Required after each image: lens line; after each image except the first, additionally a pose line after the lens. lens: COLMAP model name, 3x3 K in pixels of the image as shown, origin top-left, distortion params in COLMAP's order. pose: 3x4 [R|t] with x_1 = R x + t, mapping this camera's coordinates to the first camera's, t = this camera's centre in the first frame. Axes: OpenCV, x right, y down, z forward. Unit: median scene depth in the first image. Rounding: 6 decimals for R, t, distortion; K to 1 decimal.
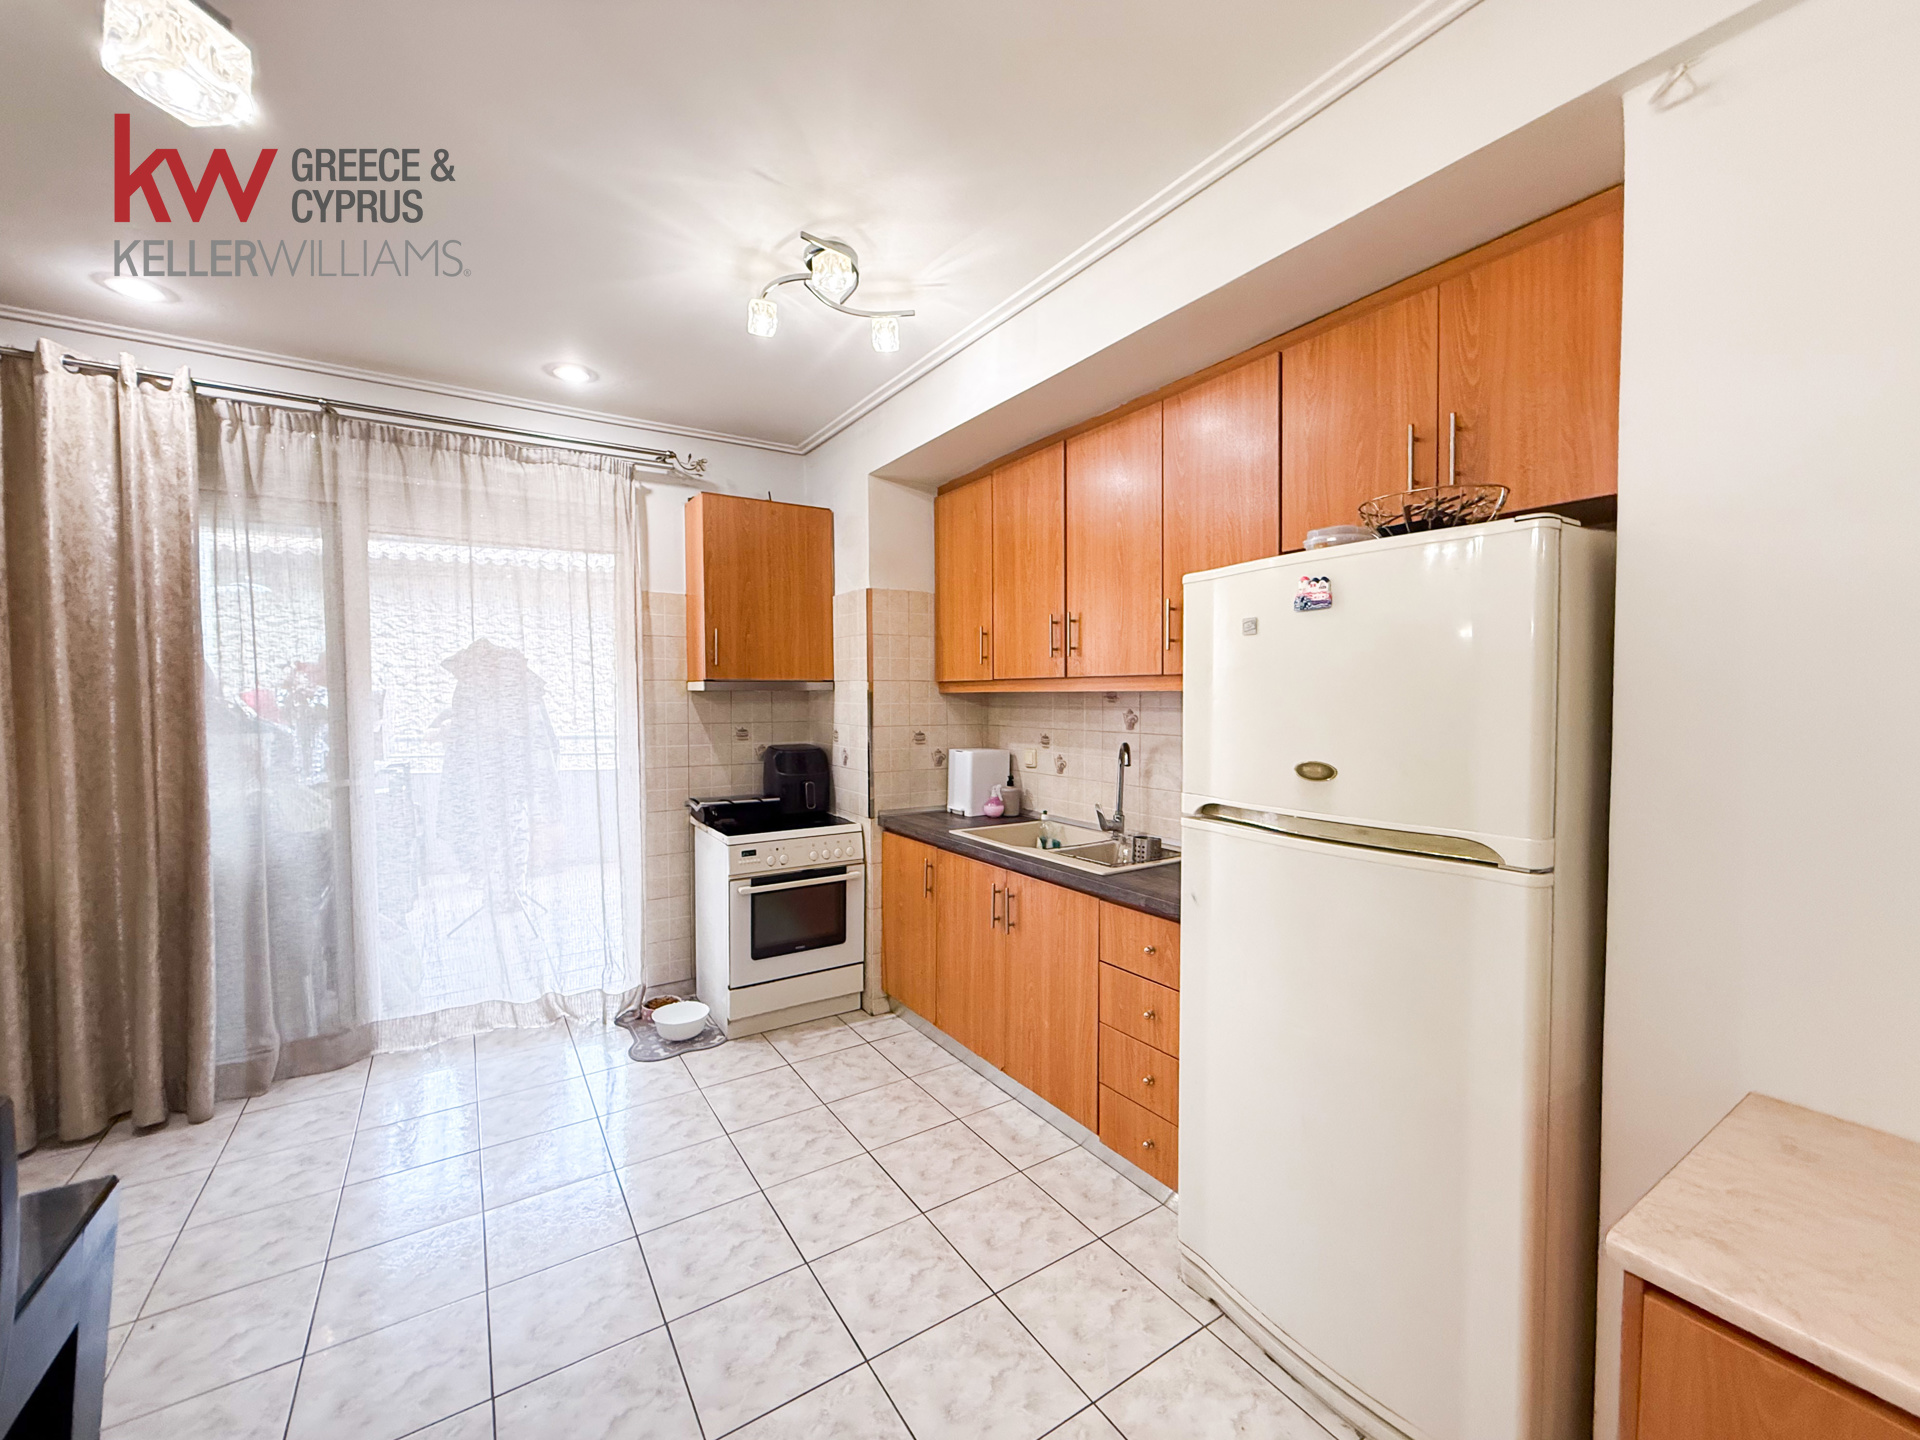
lens RADIAL K [[770.4, 0, 958.2], [0, 770.4, 720.3], [0, 0, 1]] dist [0.000176, -0.000148]
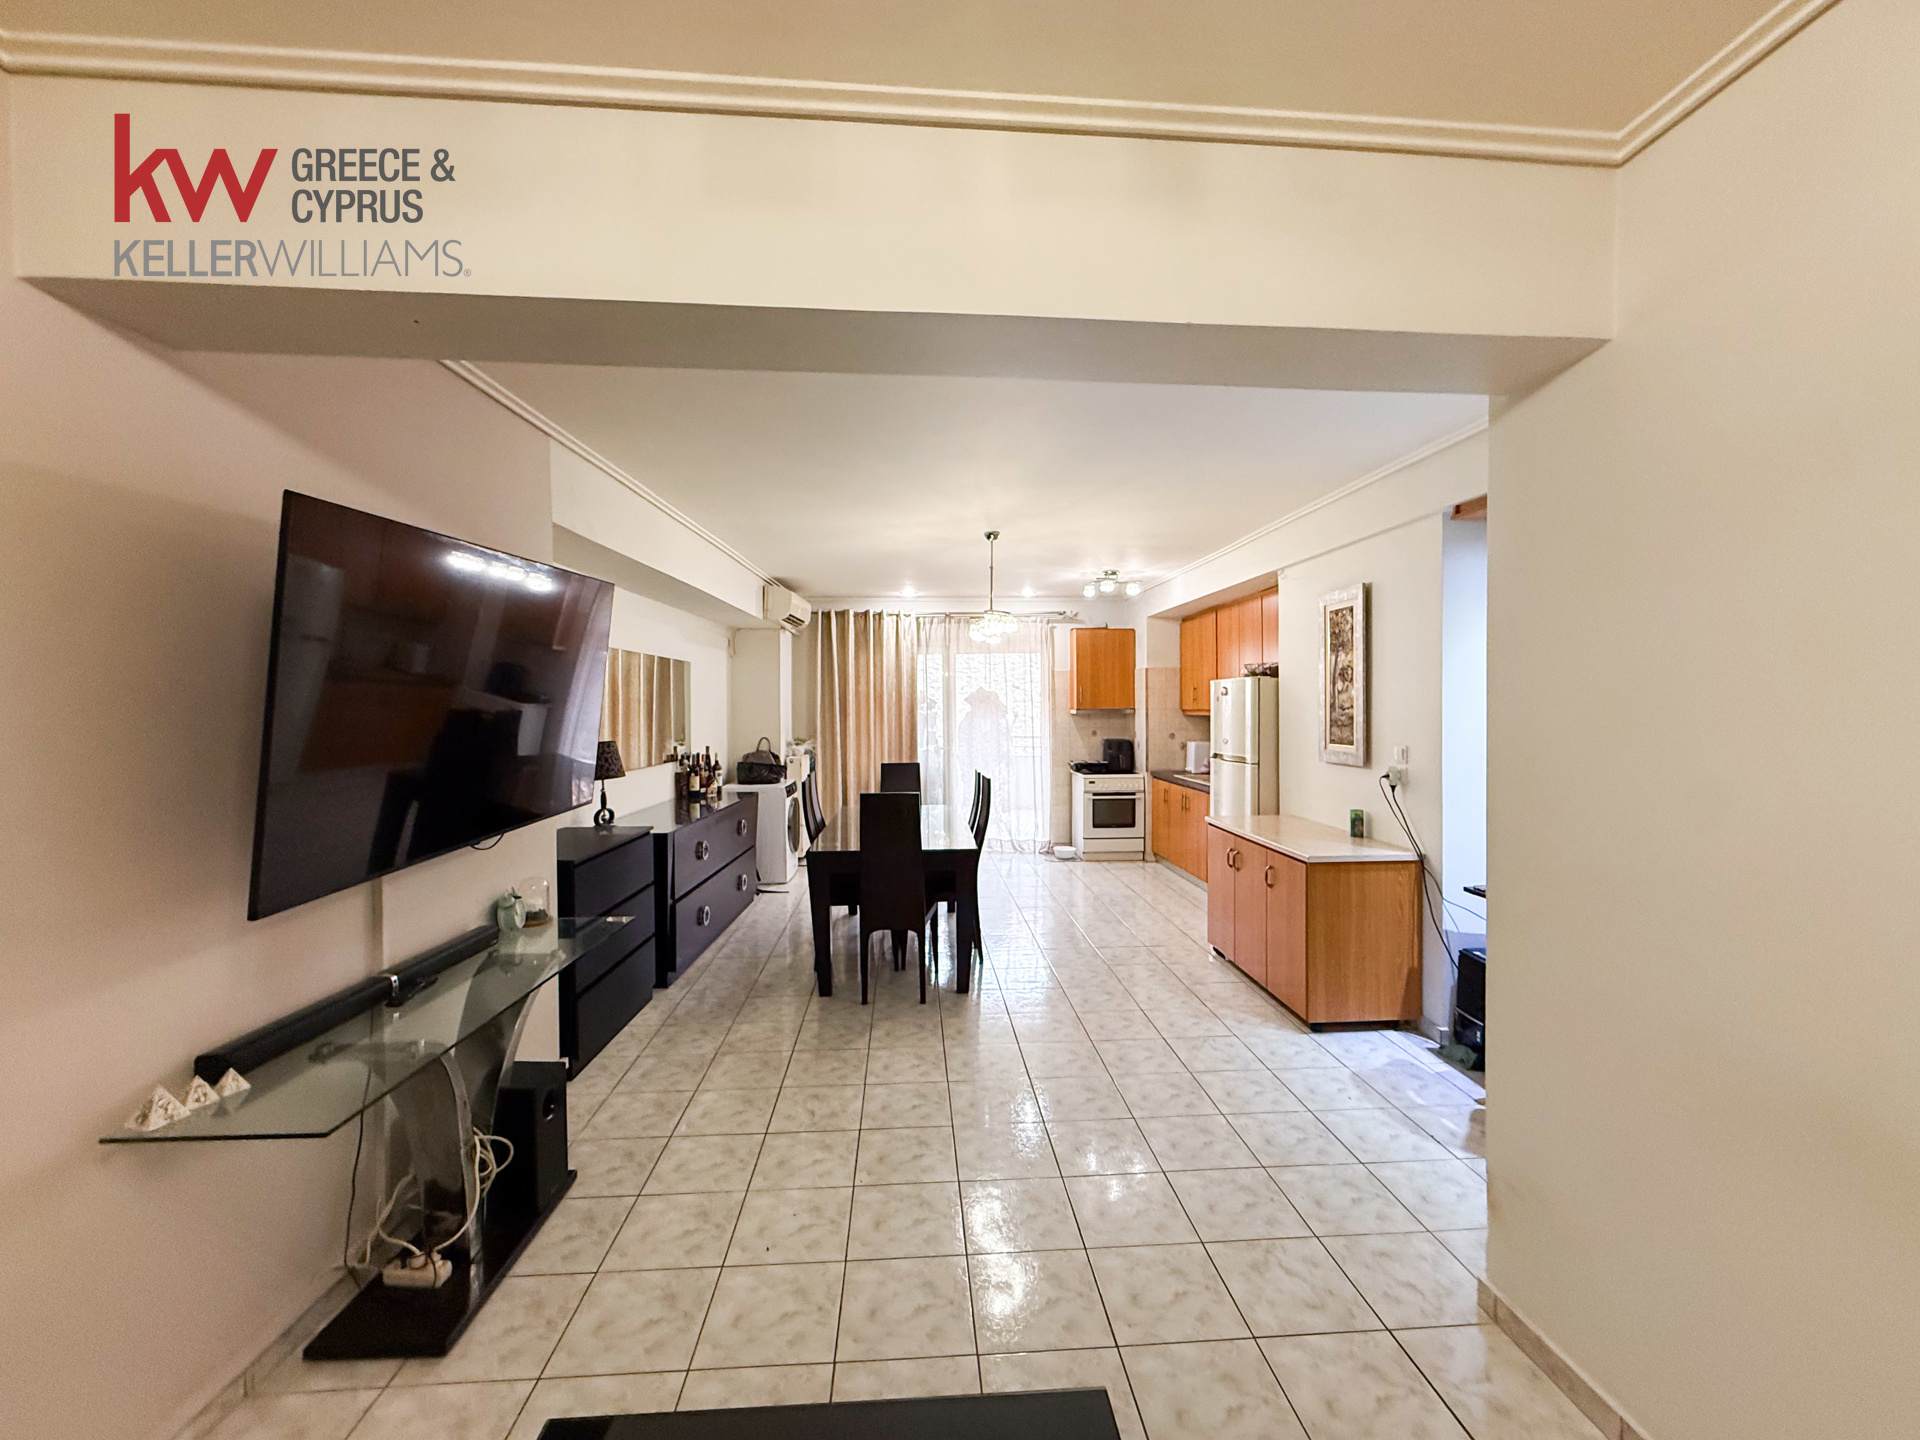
lens RADIAL K [[787.9, 0, 960.0], [0, 787.9, 720.0], [0, 0, 1]] dist [-0.001031, -0.000373]
pose [[0.872994, 0.005752, -0.487696, 0.580916], [-0.012546, 0.999864, -0.010666, 0.011366], [0.487569, 0.015430, 0.872948, -1.381970]]
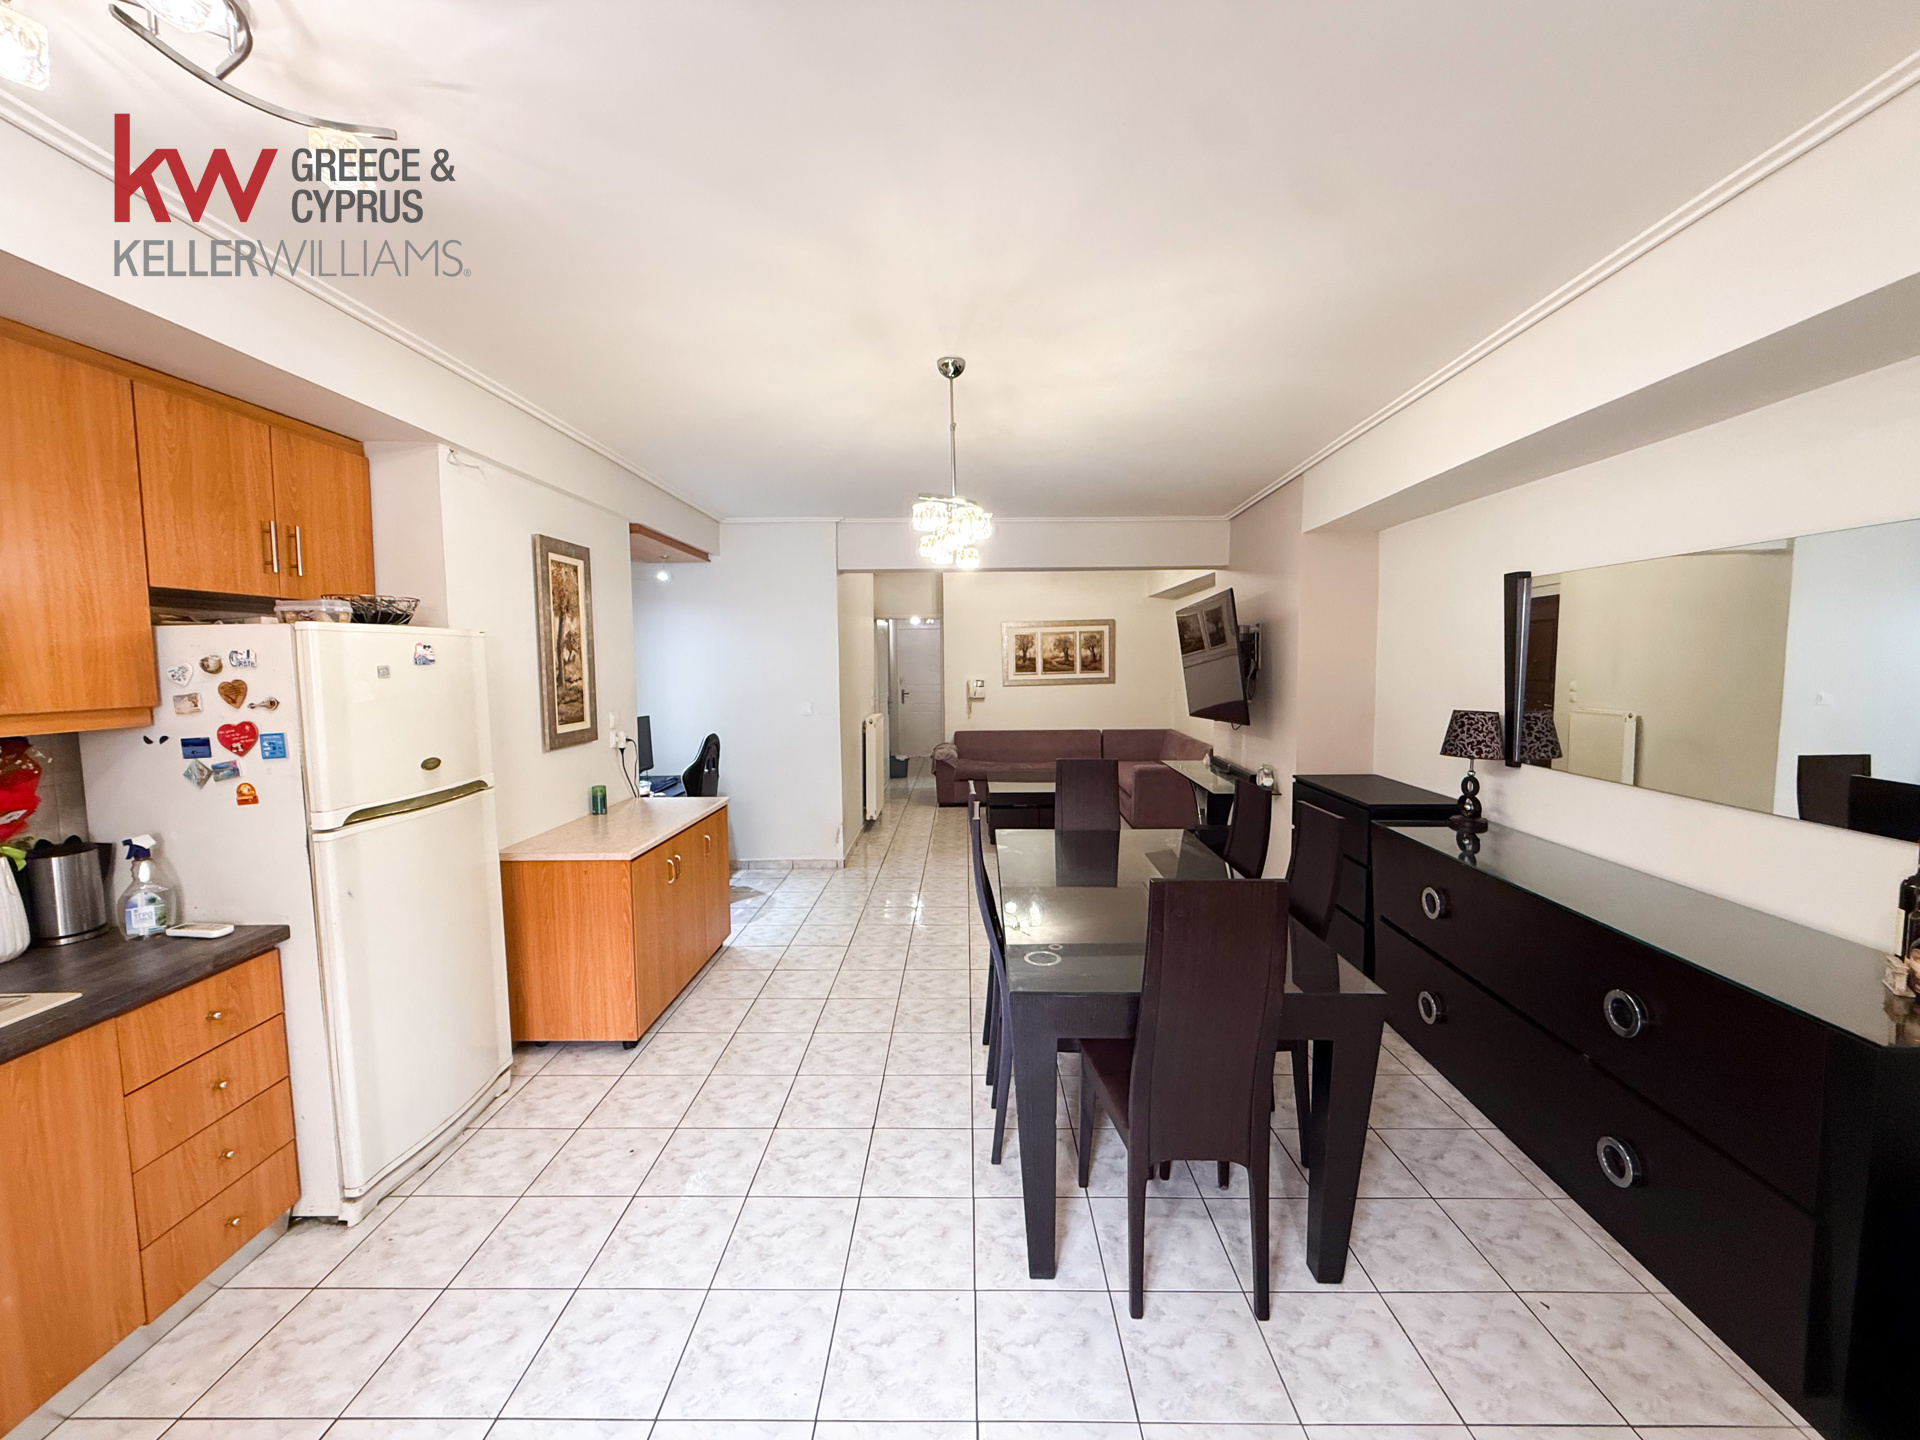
lens RADIAL K [[770.4, 0, 958.2], [0, 770.4, 720.3], [0, 0, 1]] dist [0.000176, -0.000148]
pose [[-0.832856, -0.031549, 0.552590, -0.677753], [0.032283, 0.993906, 0.105402, -0.079911], [-0.552547, 0.105624, -0.826762, 0.856712]]
